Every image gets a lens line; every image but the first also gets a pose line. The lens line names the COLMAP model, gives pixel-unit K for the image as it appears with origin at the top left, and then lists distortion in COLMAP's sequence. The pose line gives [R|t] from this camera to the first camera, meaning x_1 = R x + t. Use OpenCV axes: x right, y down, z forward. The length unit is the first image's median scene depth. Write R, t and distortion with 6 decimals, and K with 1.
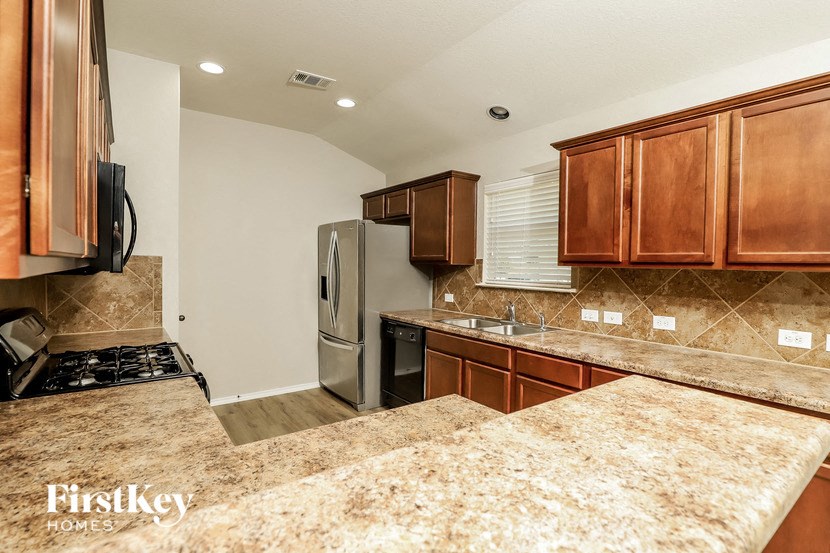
lens RADIAL K [[397.0, 0, 414.1], [0, 397.0, 274.8], [0, 0, 1]] dist [-0.002468, -0.000186]
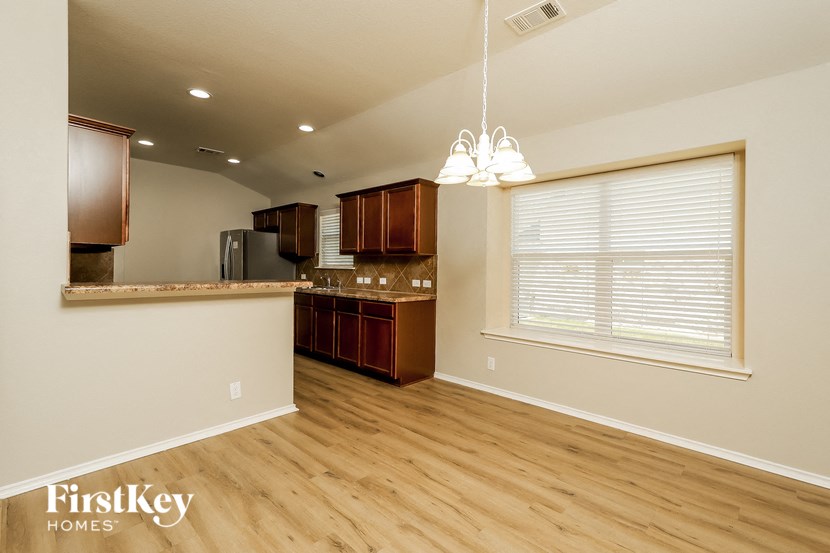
lens RADIAL K [[365.5, 0, 419.0], [0, 365.5, 268.4], [0, 0, 1]] dist [0.003393, 0.000265]
pose [[0.980973, -0.000782, 0.194142, 0.298566], [0.005215, 0.999737, -0.022325, 0.067344], [-0.194074, 0.022913, 0.980719, -0.673536]]
